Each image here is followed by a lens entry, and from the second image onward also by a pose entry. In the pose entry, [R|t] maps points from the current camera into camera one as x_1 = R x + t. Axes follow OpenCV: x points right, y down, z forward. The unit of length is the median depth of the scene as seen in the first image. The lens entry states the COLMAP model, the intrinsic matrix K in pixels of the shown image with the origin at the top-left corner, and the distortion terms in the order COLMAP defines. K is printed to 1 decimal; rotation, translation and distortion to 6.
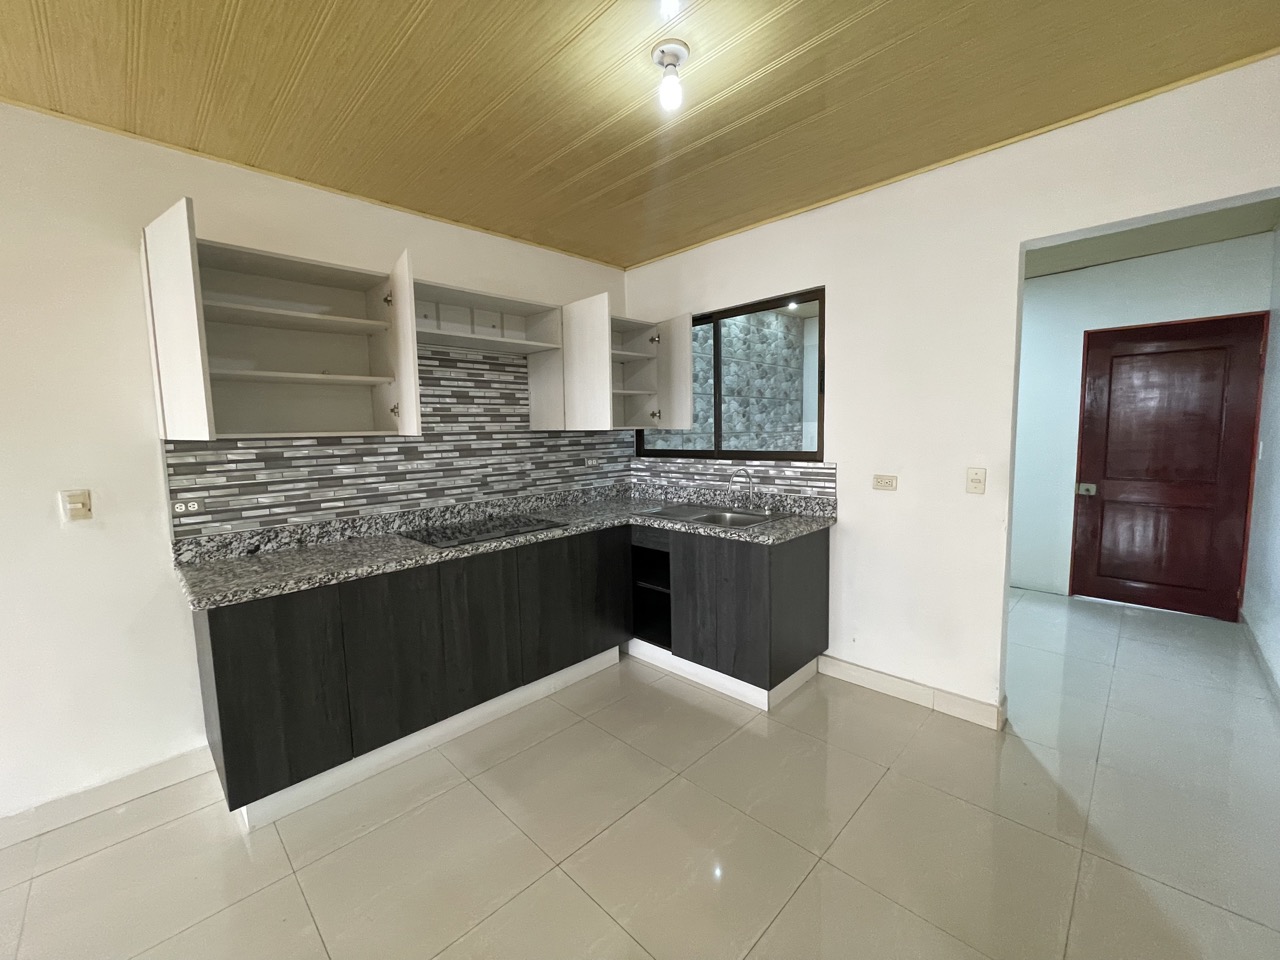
lens RADIAL K [[513.8, 0, 642.0], [0, 513.8, 481.7], [0, 0, 1]] dist [-0.007313, 0.000297]
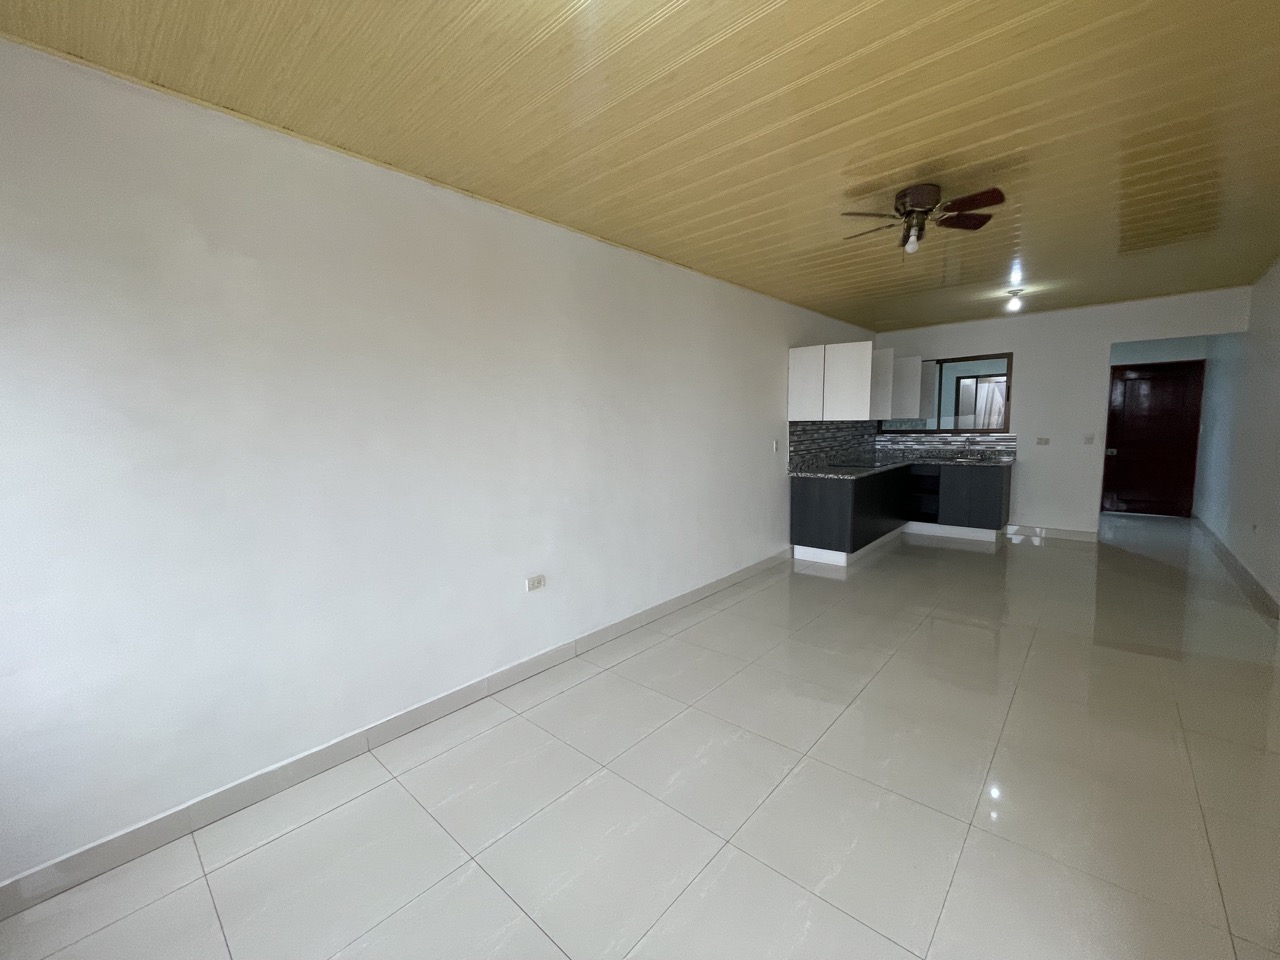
lens RADIAL K [[513.8, 0, 635.4], [0, 513.8, 482.4], [0, 0, 1]] dist [-0.007313, 0.000297]
pose [[0.998554, -0.007084, 0.053298, -1.219740], [0.006874, 0.999968, 0.004113, 0.136628], [-0.053326, -0.003741, 0.998570, -0.966269]]
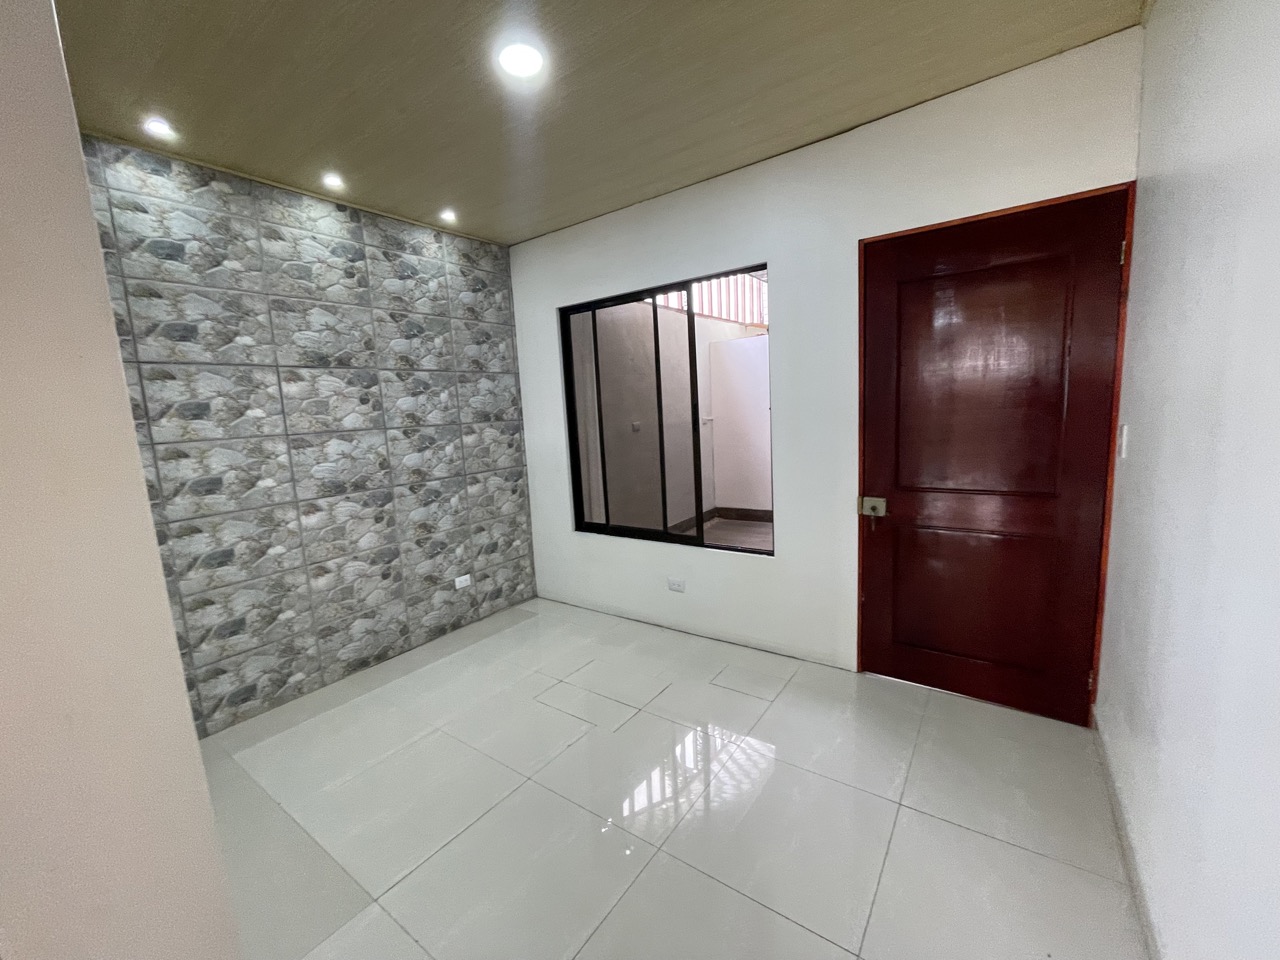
lens RADIAL K [[513.8, 0, 643.7], [0, 513.8, 483.2], [0, 0, 1]] dist [-0.007313, 0.000297]
pose [[0.985306, -0.056956, 0.161021, 0.652547], [0.050050, 0.997658, 0.046623, -0.072067], [-0.163300, -0.037879, 0.985849, 0.573158]]
